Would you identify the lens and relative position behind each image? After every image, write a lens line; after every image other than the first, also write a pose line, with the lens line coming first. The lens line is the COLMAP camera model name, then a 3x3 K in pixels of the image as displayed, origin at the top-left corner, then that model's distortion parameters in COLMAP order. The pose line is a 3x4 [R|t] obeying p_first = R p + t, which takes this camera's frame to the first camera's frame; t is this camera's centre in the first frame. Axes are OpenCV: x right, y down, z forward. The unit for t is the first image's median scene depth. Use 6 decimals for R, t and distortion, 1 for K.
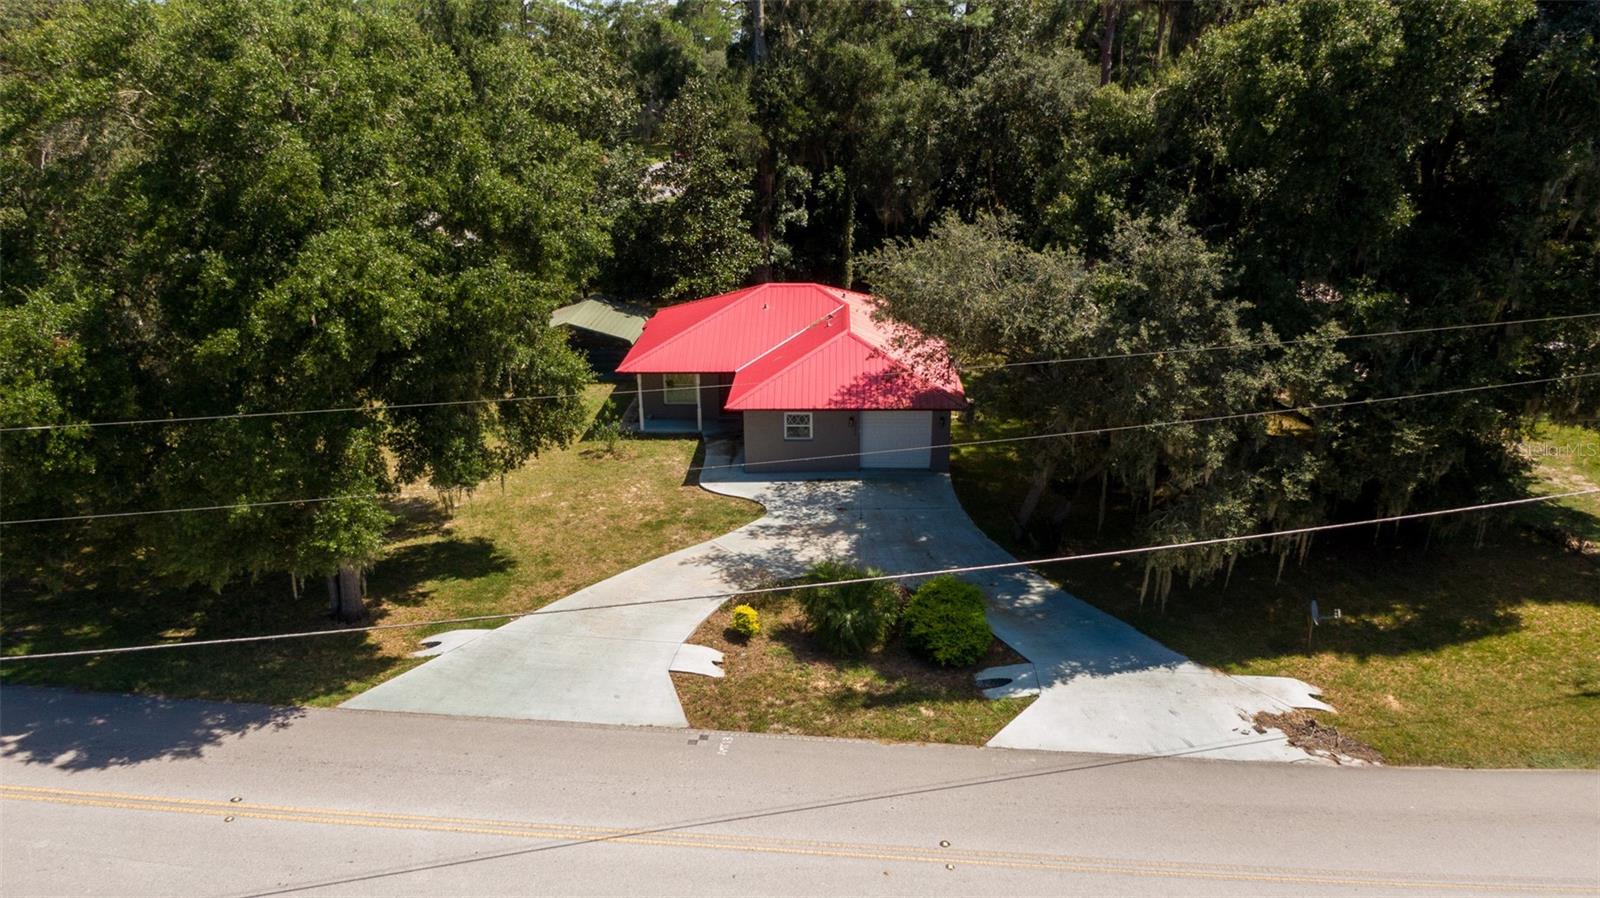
lens RADIAL K [[1151.8, 0, 800.0], [0, 1151.8, 449.0], [0, 0, 1]] dist [0.025848, -0.049794]
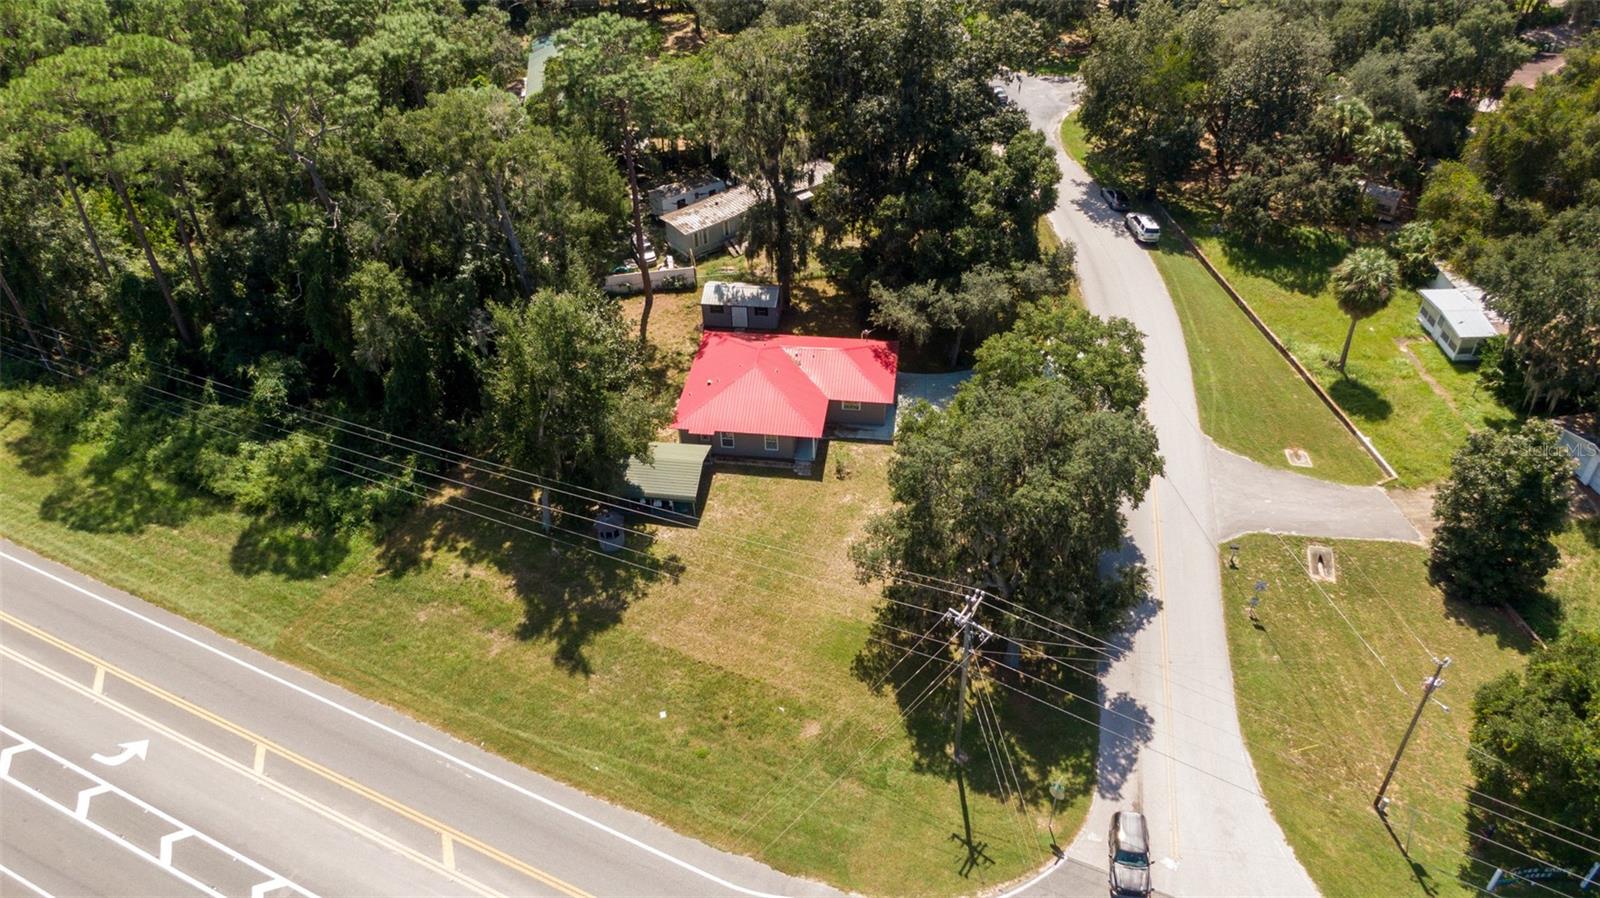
lens RADIAL K [[1142.1, 0, 805.7], [0, 1142.1, 457.1], [0, 0, 1]] dist [0.029732, -0.058151]
pose [[0.094865, -0.618807, 0.779794, -2.463660], [0.340694, 0.756206, 0.558642, -1.645291], [-0.935376, 0.212676, 0.282562, 0.770607]]
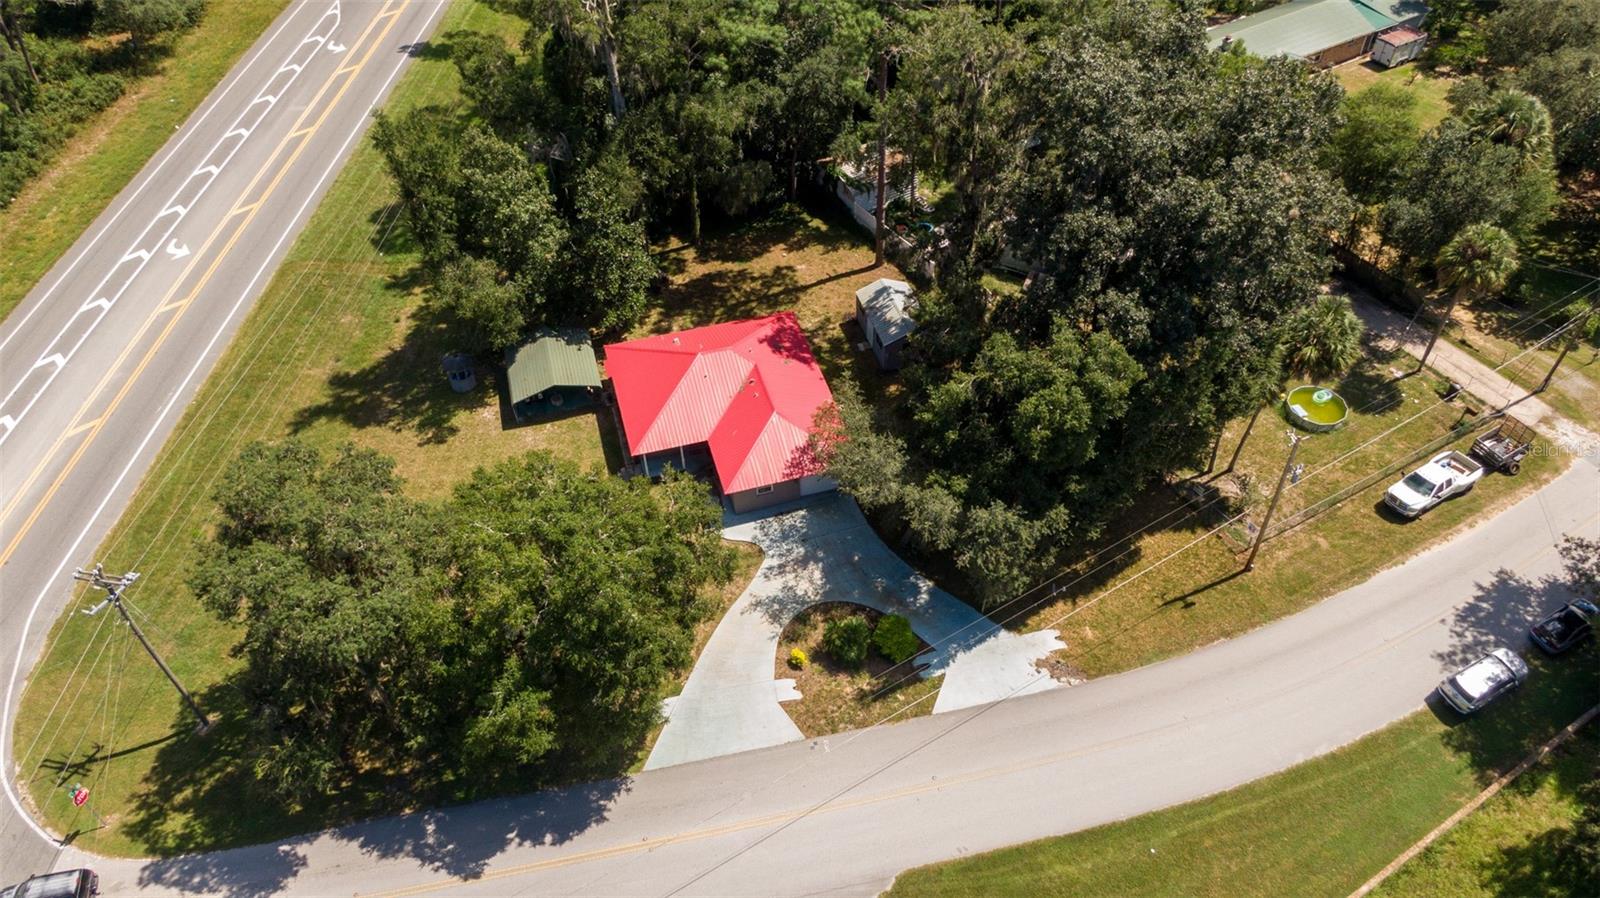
lens RADIAL K [[1142.1, 0, 805.7], [0, 1142.1, 457.1], [0, 0, 1]] dist [0.029732, -0.058151]
pose [[0.953547, -0.221518, 0.204150, -0.384210], [0.115396, 0.894599, 0.431714, -1.079251], [-0.278264, -0.388101, 0.878605, -0.659838]]
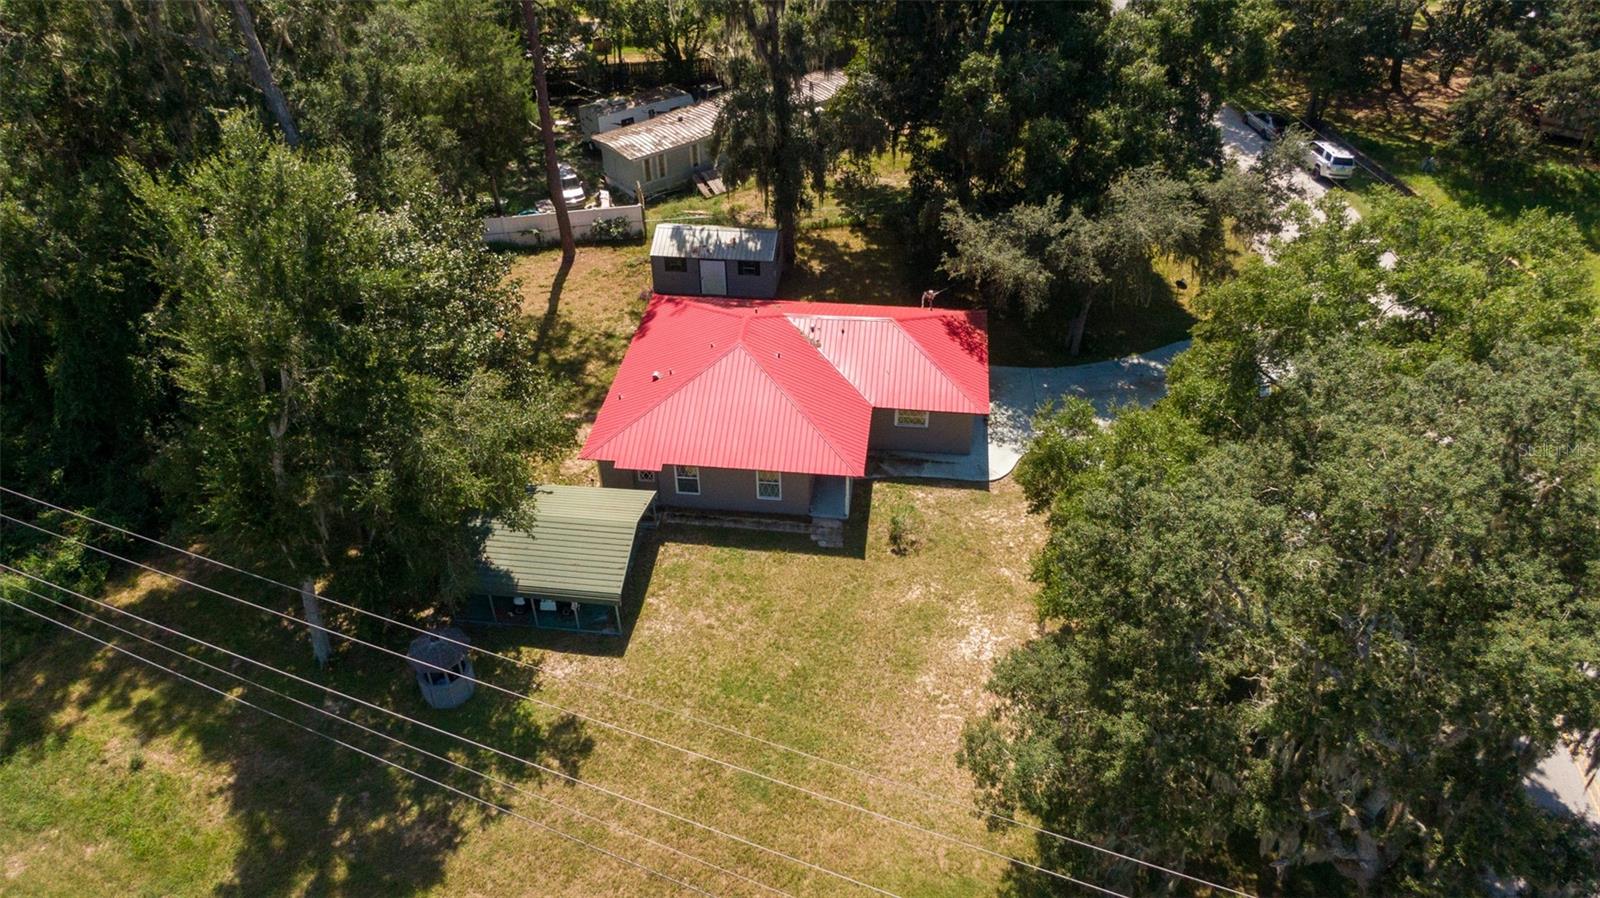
lens RADIAL K [[1142.1, 0, 805.7], [0, 1142.1, 457.1], [0, 0, 1]] dist [0.029732, -0.058151]
pose [[0.082535, -0.593492, 0.800597, -1.424414], [0.330623, 0.774148, 0.539800, -0.948376], [-0.940147, 0.220143, 0.260116, 1.195705]]
